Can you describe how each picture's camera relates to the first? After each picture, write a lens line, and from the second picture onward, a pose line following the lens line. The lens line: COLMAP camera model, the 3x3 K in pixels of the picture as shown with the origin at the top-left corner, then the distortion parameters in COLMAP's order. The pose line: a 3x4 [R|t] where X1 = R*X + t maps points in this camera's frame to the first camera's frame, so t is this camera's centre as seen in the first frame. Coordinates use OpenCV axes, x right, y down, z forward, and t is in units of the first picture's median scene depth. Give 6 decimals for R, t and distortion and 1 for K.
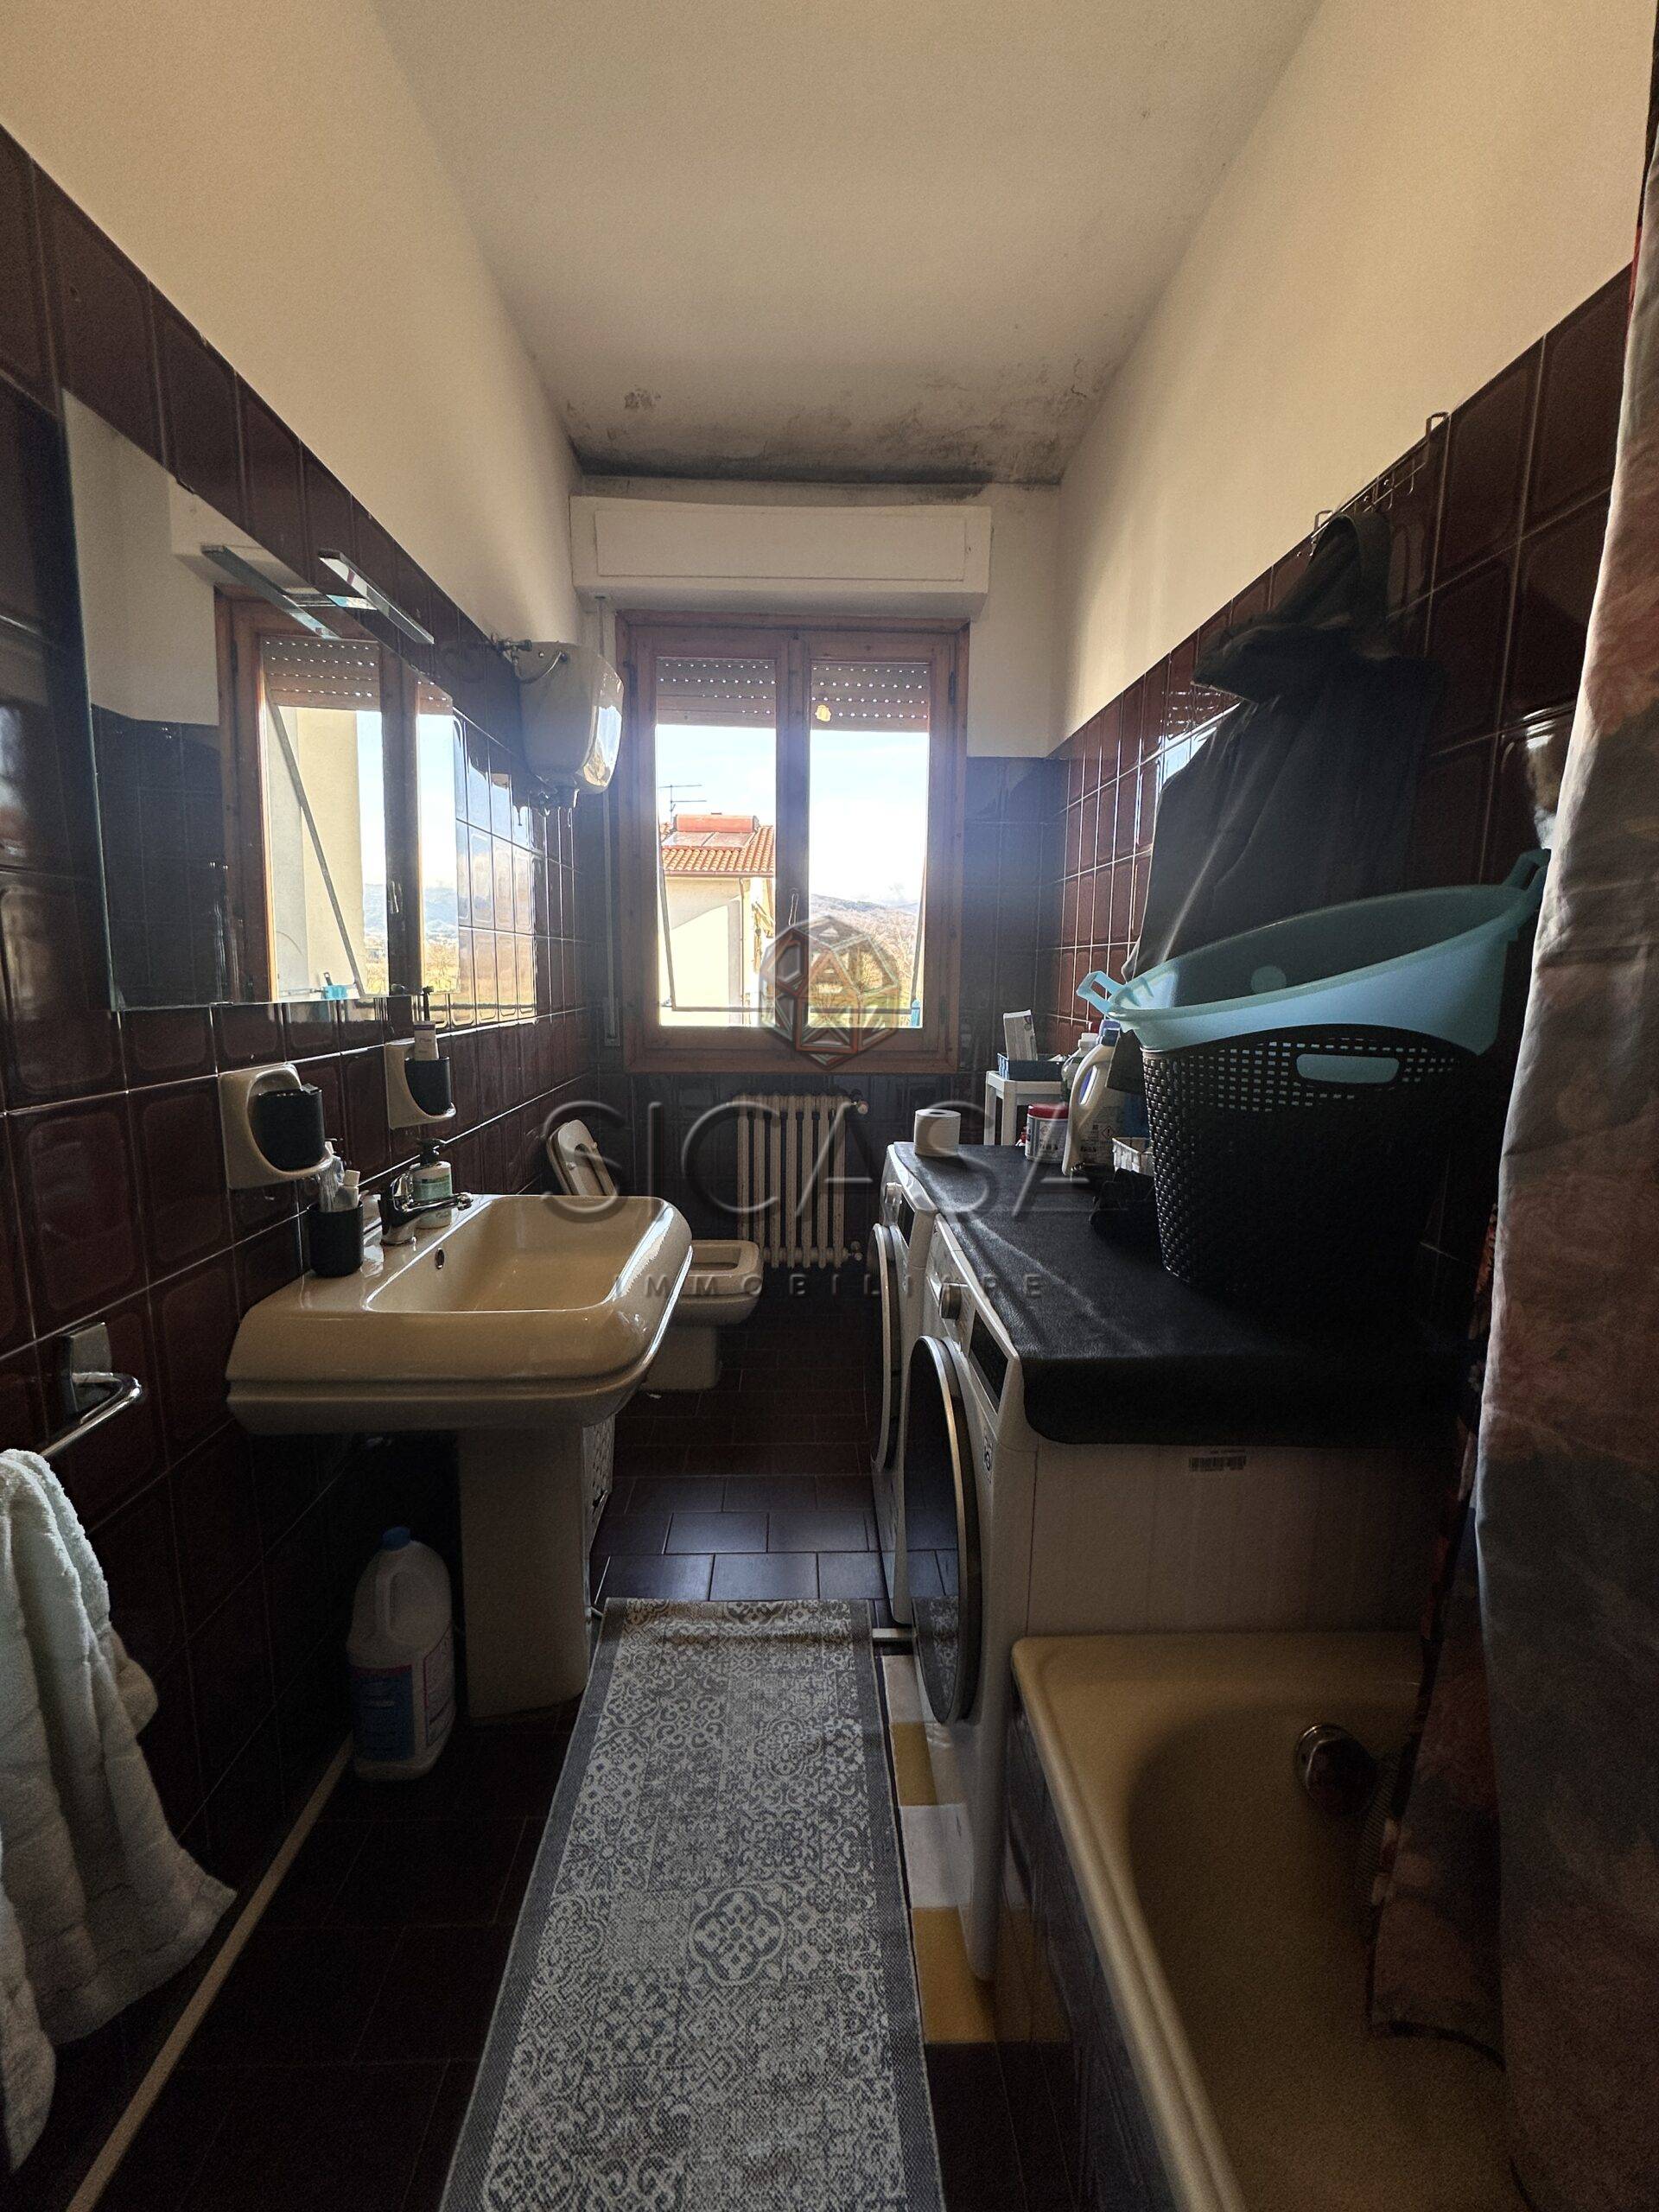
lens RADIAL K [[892.1, 0, 829.5], [0, 892.1, 1106.0], [0, 0, 1]] dist [-0.000575, 0.000175]
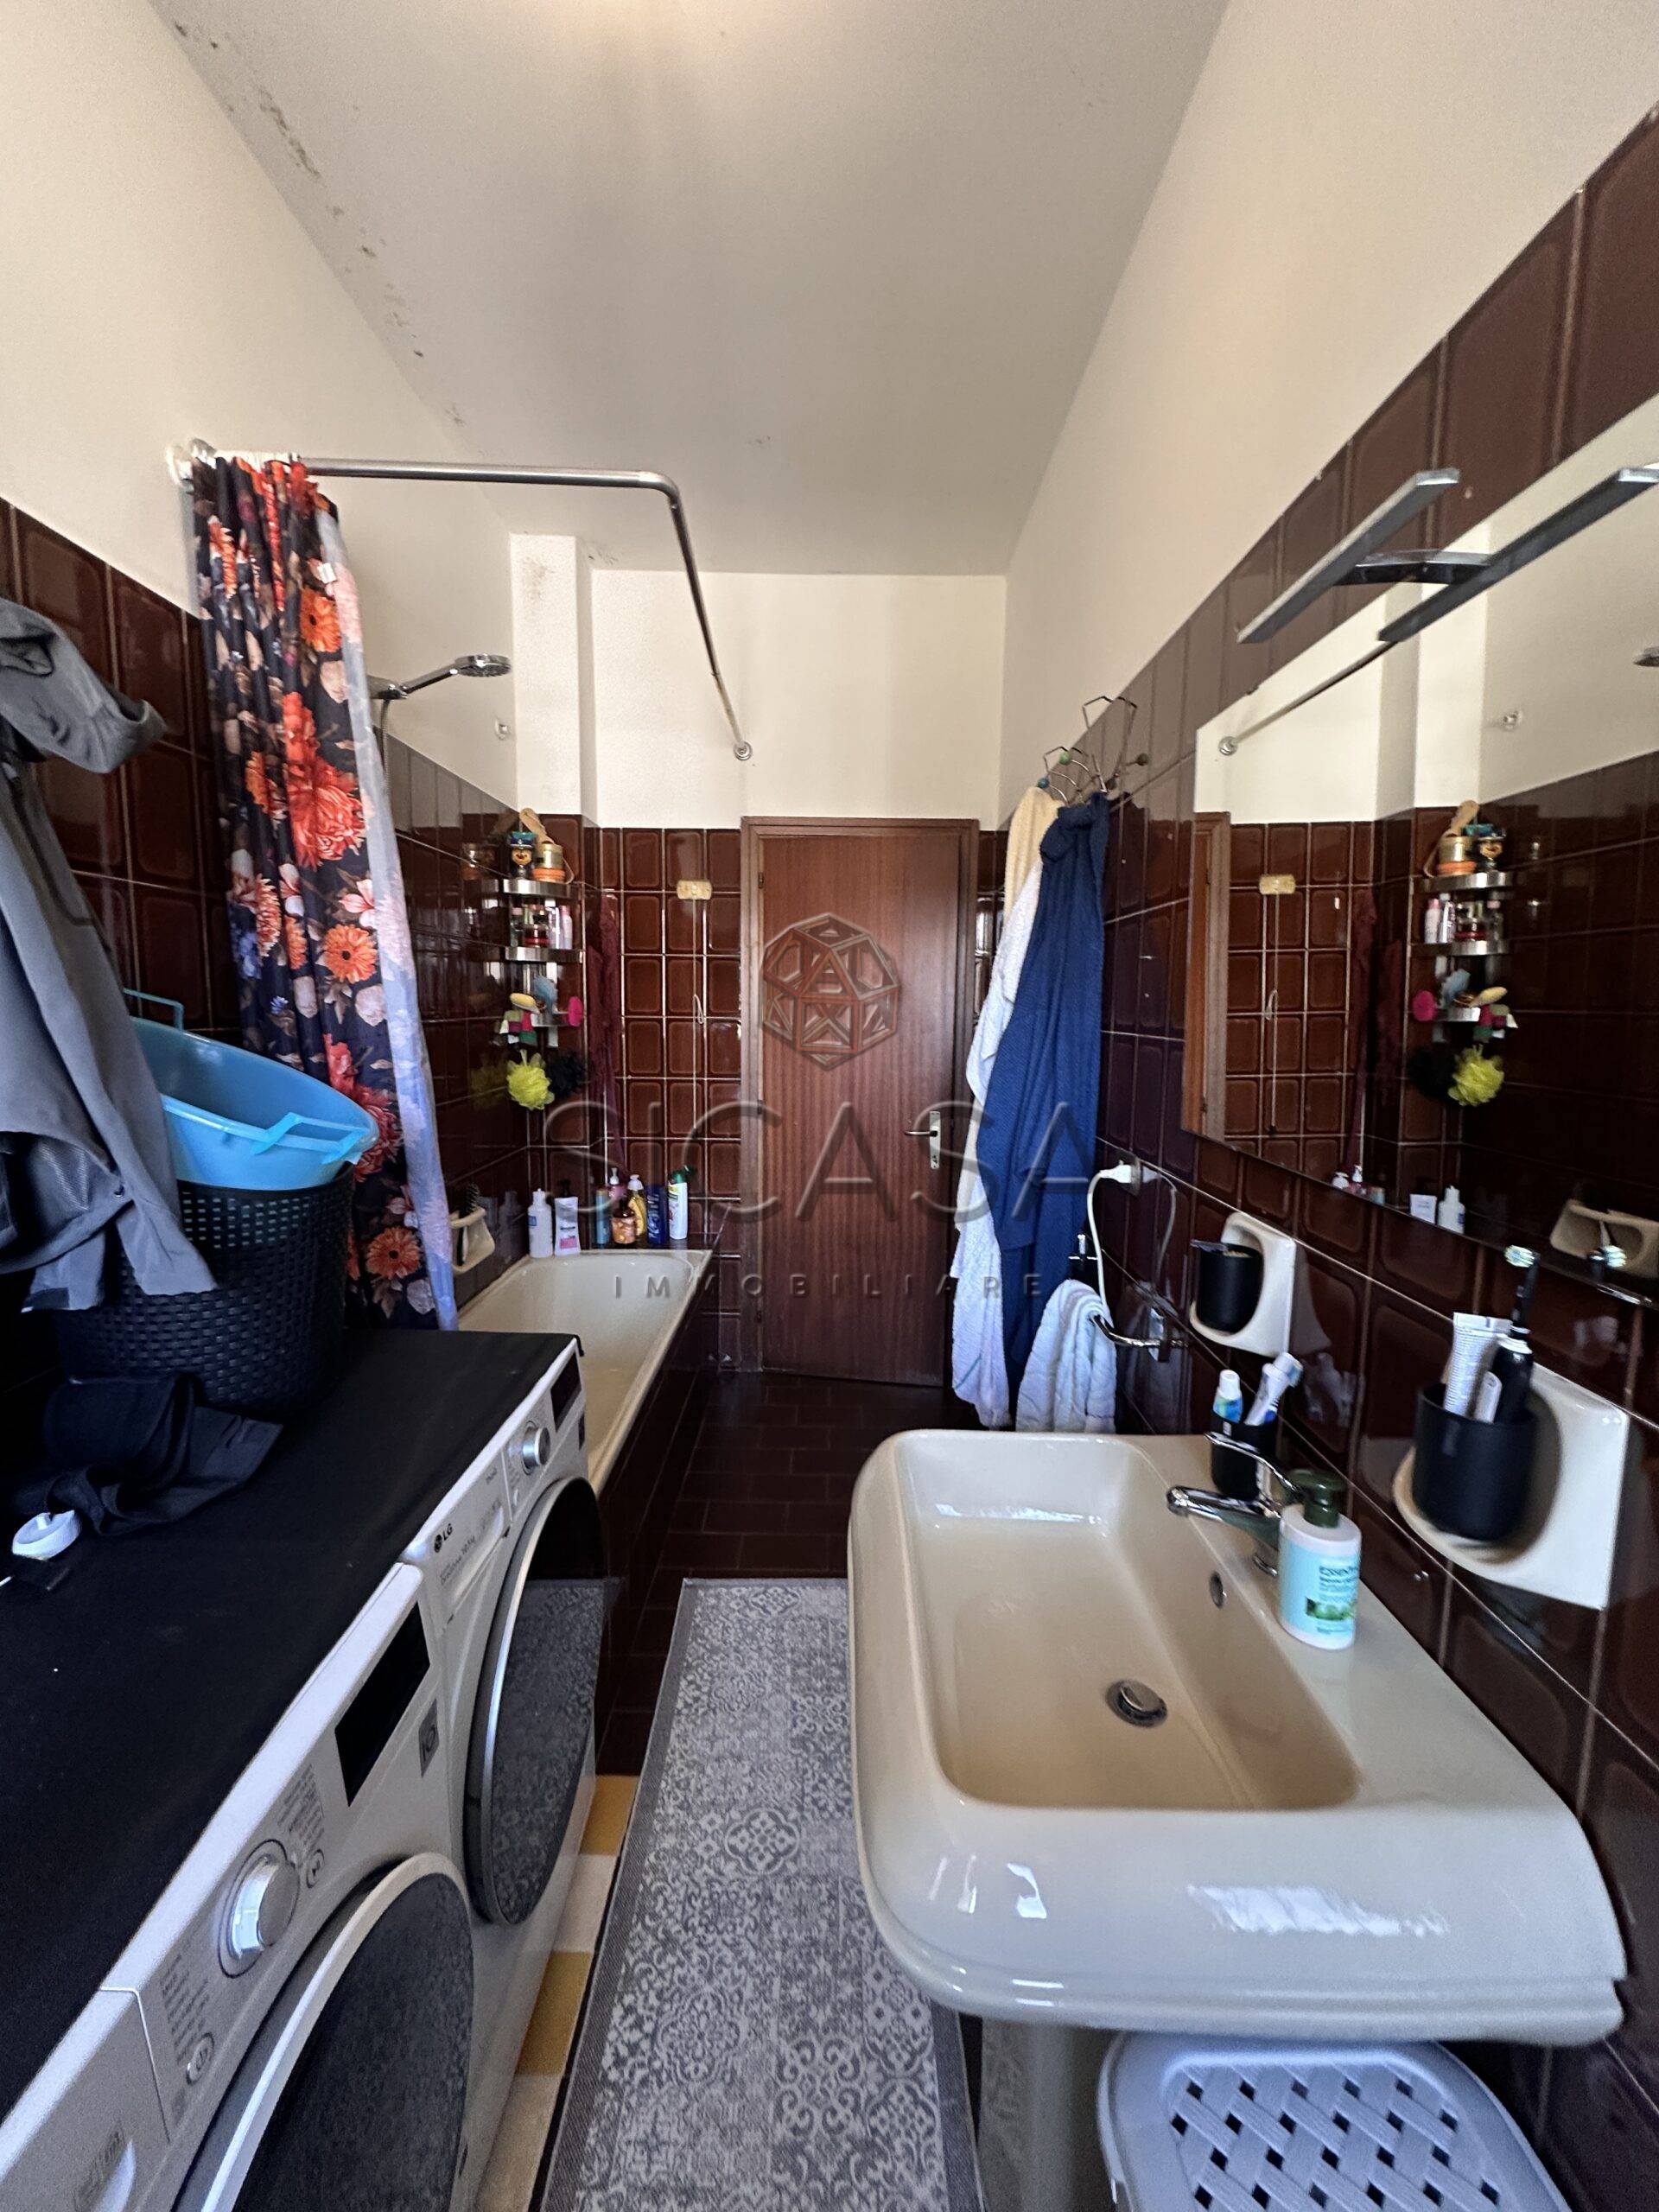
lens RADIAL K [[892.1, 0, 829.5], [0, 892.1, 1106.0], [0, 0, 1]] dist [-0.000575, 0.000175]
pose [[-0.999191, -0.021832, 0.033784, -0.207147], [-0.012006, 0.963479, 0.267515, -0.396958], [-0.038390, 0.266893, -0.962961, 1.828618]]
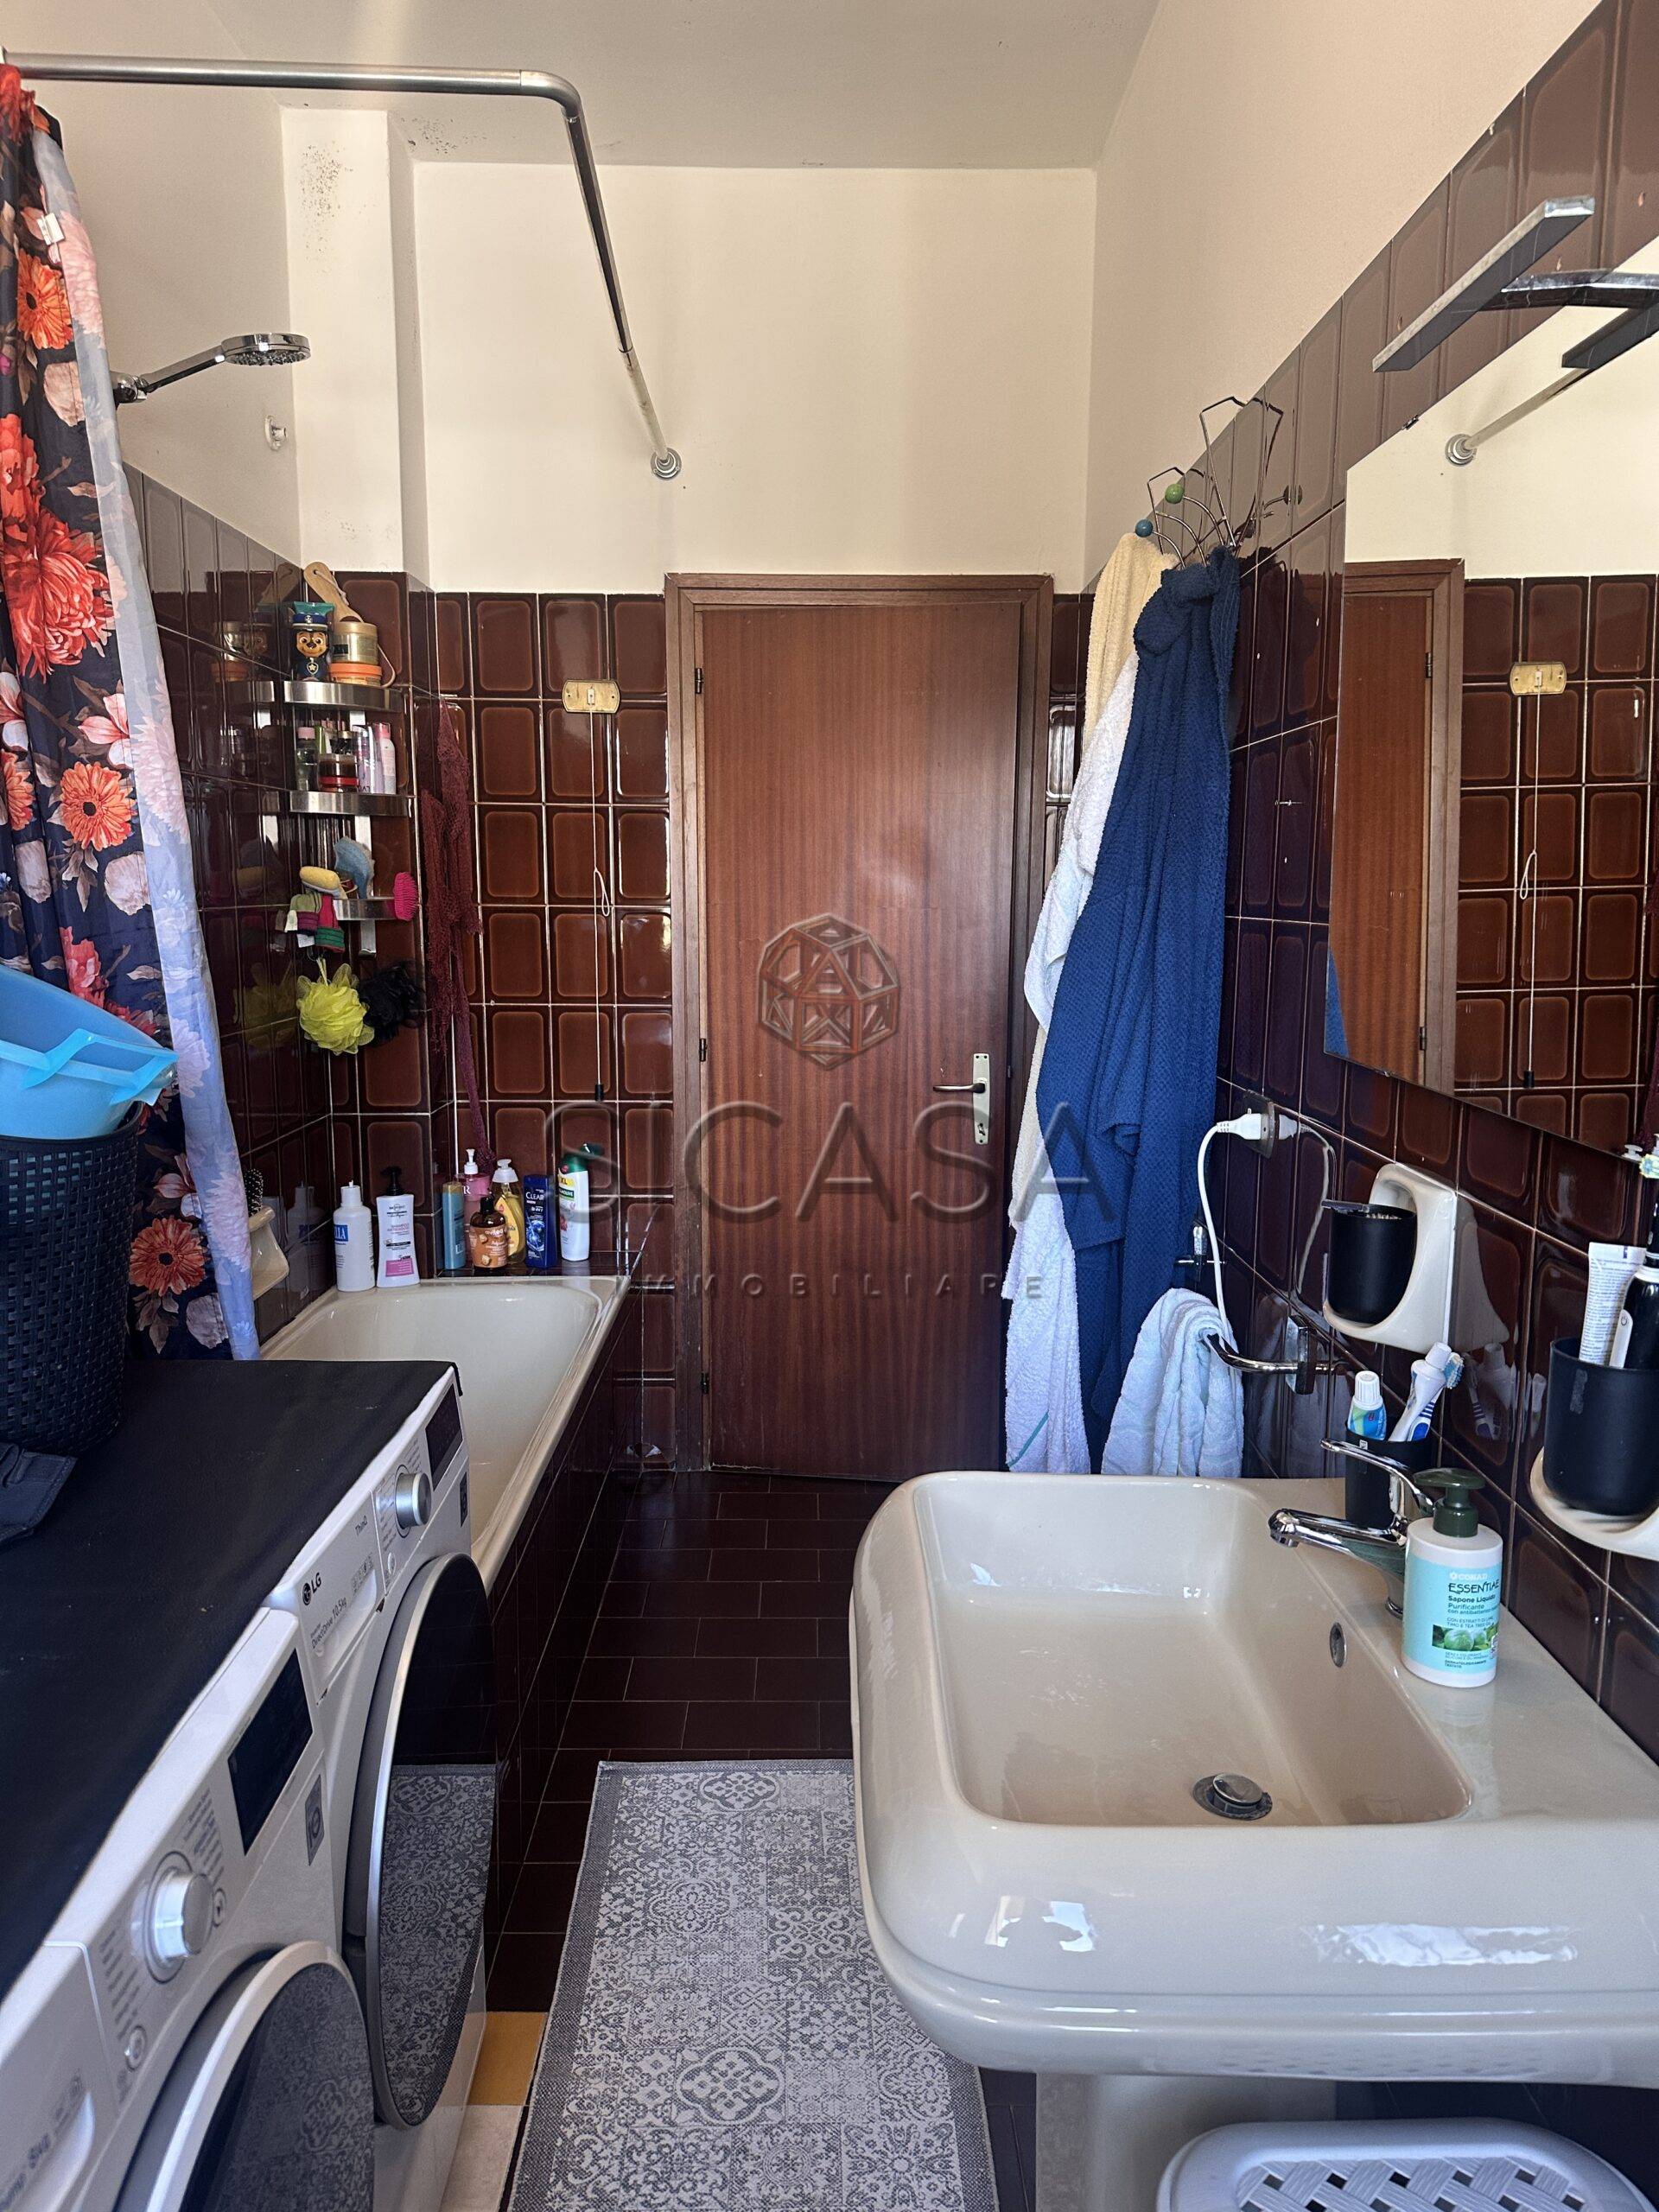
lens RADIAL K [[1547.9, 0, 825.5], [0, 1547.9, 1112.1], [0, 0, 1]] dist [0.096542, -0.124234]
pose [[-0.999621, -0.012941, 0.024293, -0.210757], [-0.005126, 0.954660, 0.297653, -0.429530], [-0.027043, 0.297416, -0.954365, 2.073088]]
